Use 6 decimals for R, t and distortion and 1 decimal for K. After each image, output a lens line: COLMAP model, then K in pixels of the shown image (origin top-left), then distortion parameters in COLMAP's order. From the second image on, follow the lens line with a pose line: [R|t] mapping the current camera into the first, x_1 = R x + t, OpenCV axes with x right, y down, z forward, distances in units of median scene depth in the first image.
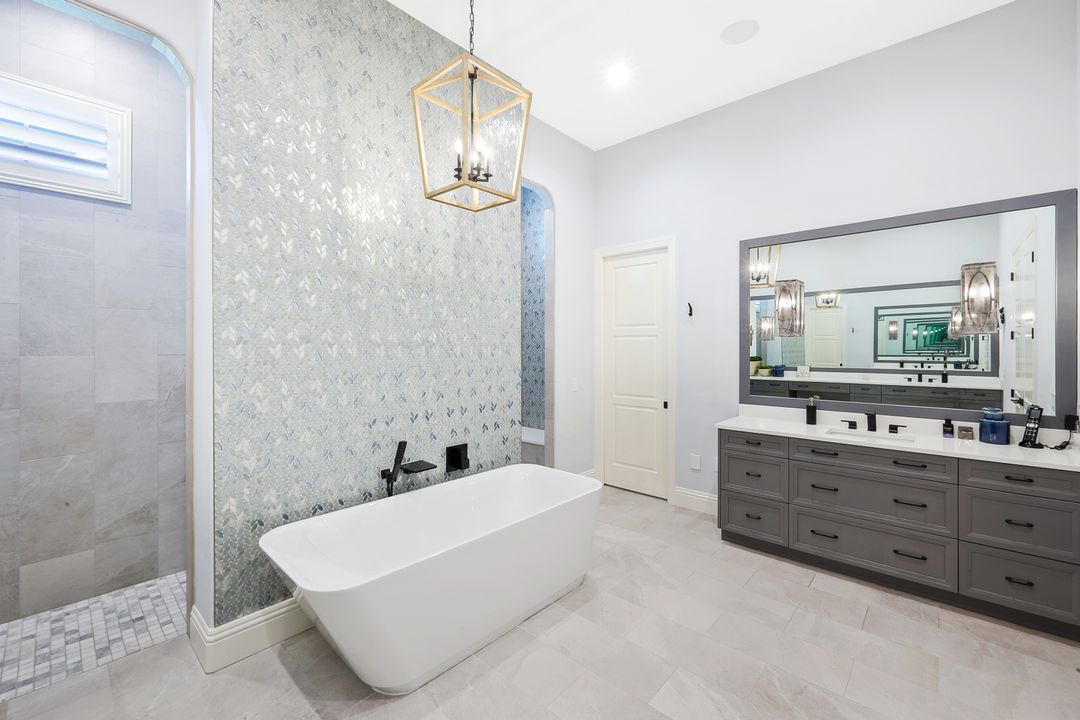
lens RADIAL K [[453.0, 0, 516.0], [0, 453.0, 344.7], [0, 0, 1]] dist [-0.001884, -0.000442]
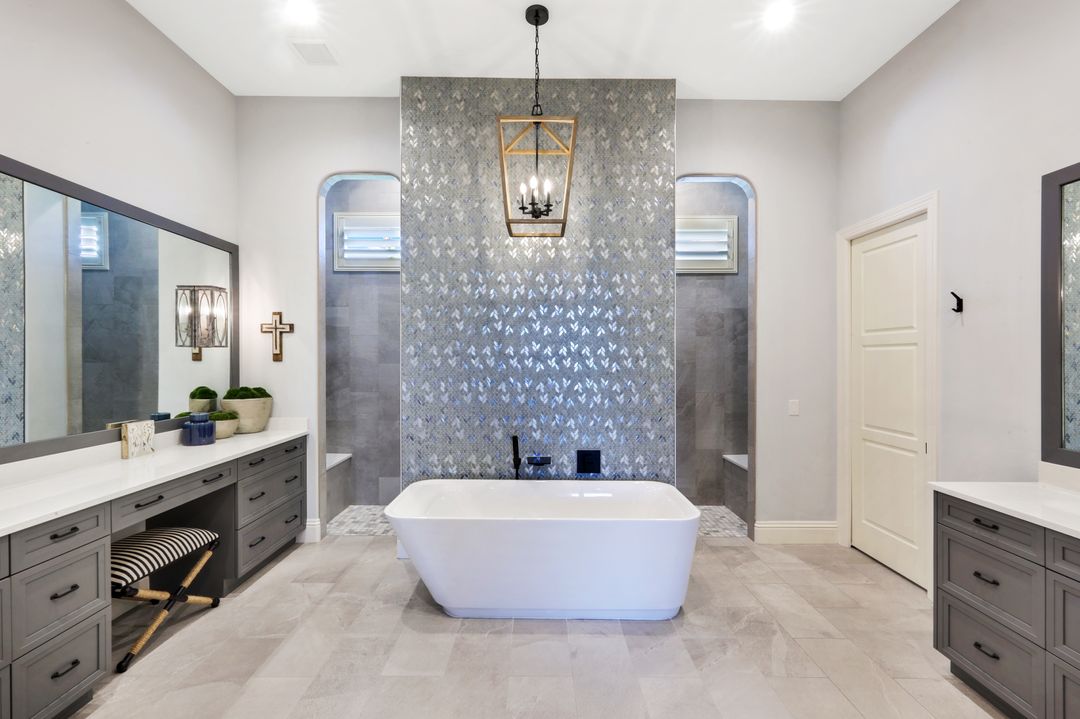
lens RADIAL K [[462.7, 0, 540.0], [0, 462.7, 359.5], [0, 0, 1]] dist [0.002637, 0.000806]
pose [[0.676200, 0.005958, -0.736694, 0.727781], [-0.001216, 0.999975, 0.006972, -0.003200], [0.736717, -0.003819, 0.676190, 0.201667]]
